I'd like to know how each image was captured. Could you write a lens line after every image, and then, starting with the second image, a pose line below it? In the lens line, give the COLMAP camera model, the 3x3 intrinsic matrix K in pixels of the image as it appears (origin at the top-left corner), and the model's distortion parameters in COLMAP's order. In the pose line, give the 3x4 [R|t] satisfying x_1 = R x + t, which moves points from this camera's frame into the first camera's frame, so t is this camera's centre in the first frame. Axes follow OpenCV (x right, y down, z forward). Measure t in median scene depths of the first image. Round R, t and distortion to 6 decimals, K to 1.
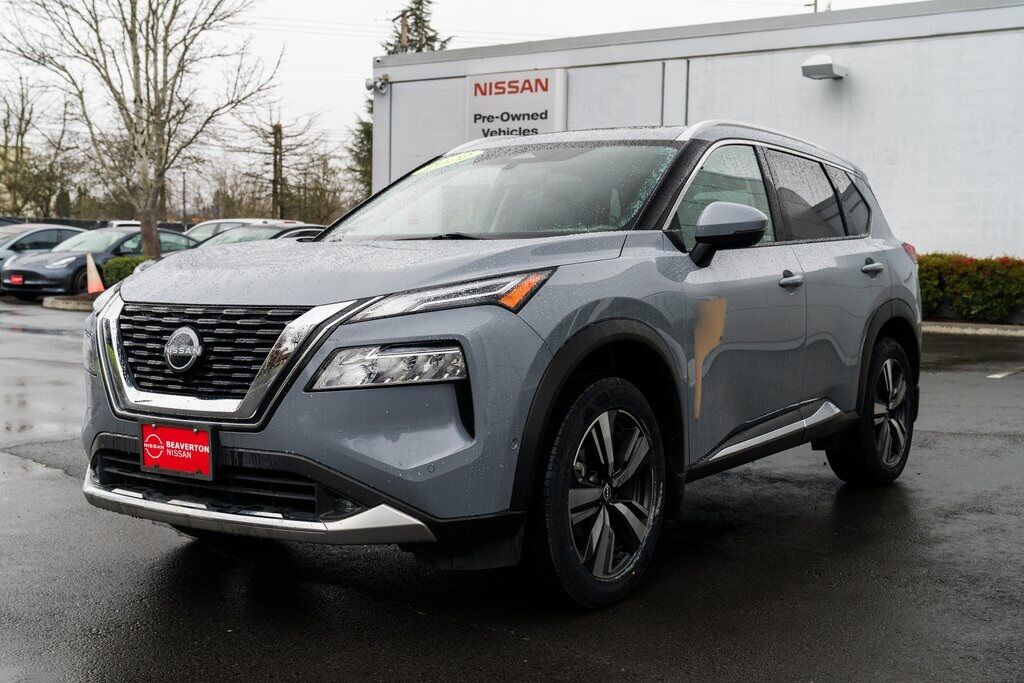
lens RADIAL K [[1251.5, 0, 515.6], [0, 1251.5, 342.3], [0, 0, 1]] dist [0.027213, 0.000000]
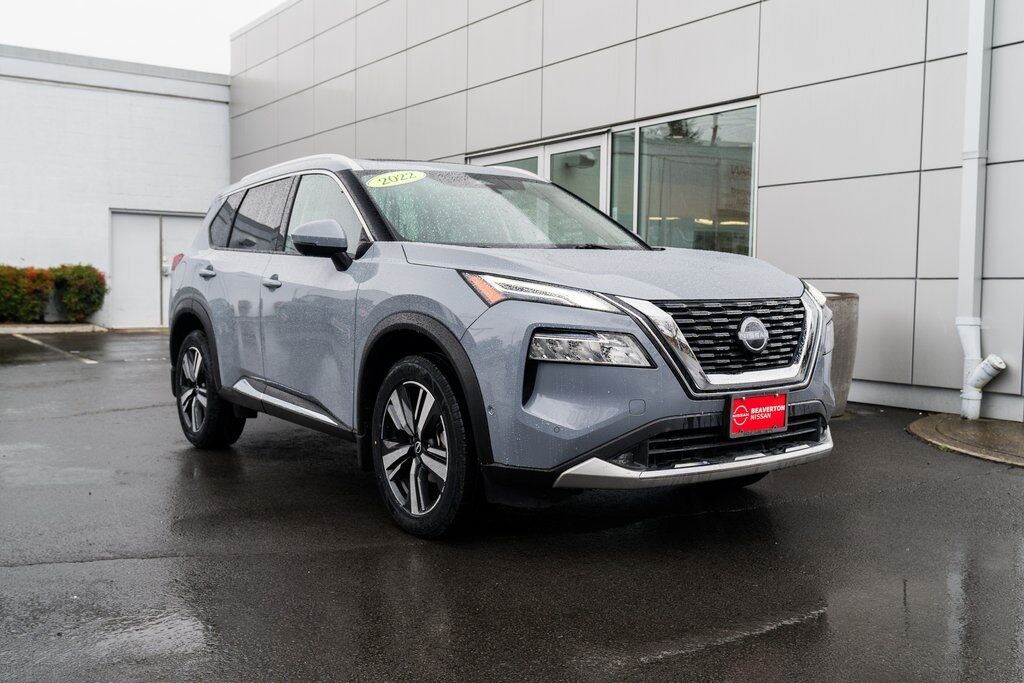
lens RADIAL K [[956.5, 0, 511.7], [0, 956.5, 342.0], [0, 0, 1]] dist [-0.027403, 0.000000]
pose [[0.358144, -0.064854, 0.931411, -1.256134], [0.054128, 0.997349, 0.048632, -0.047051], [-0.932096, 0.032998, 0.360705, 0.885431]]
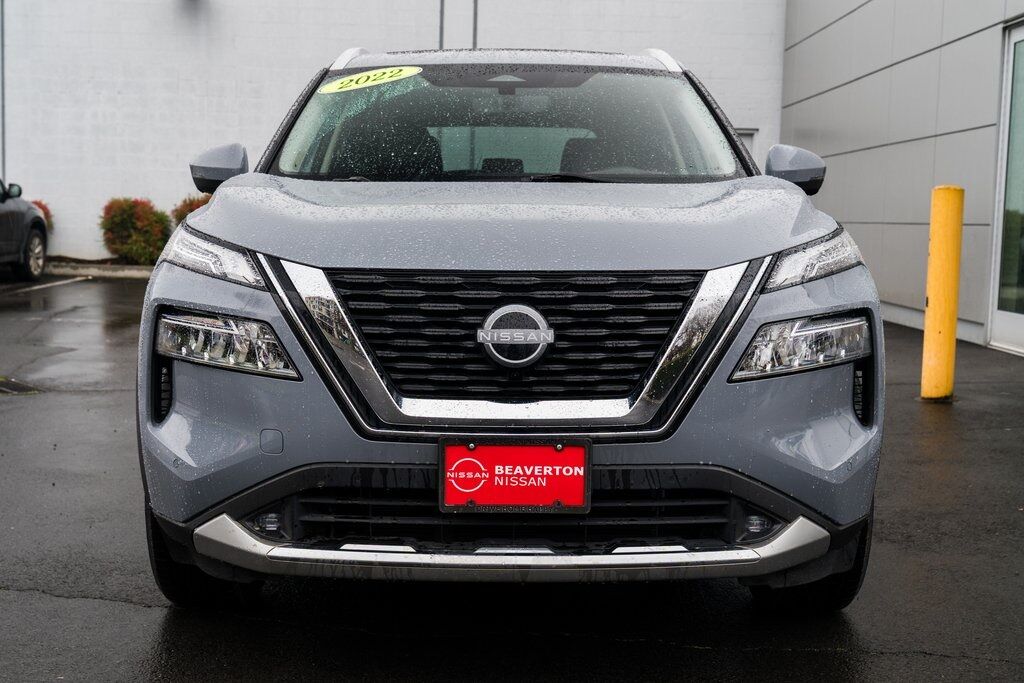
lens RADIAL K [[1365.4, 0, 507.7], [0, 1365.4, 340.1], [0, 0, 1]] dist [0.032024, 0.000000]
pose [[0.816296, -0.046694, 0.575743, -0.717794], [0.024852, 0.998643, 0.045757, -0.026950], [-0.577099, -0.023043, 0.816349, 0.374208]]
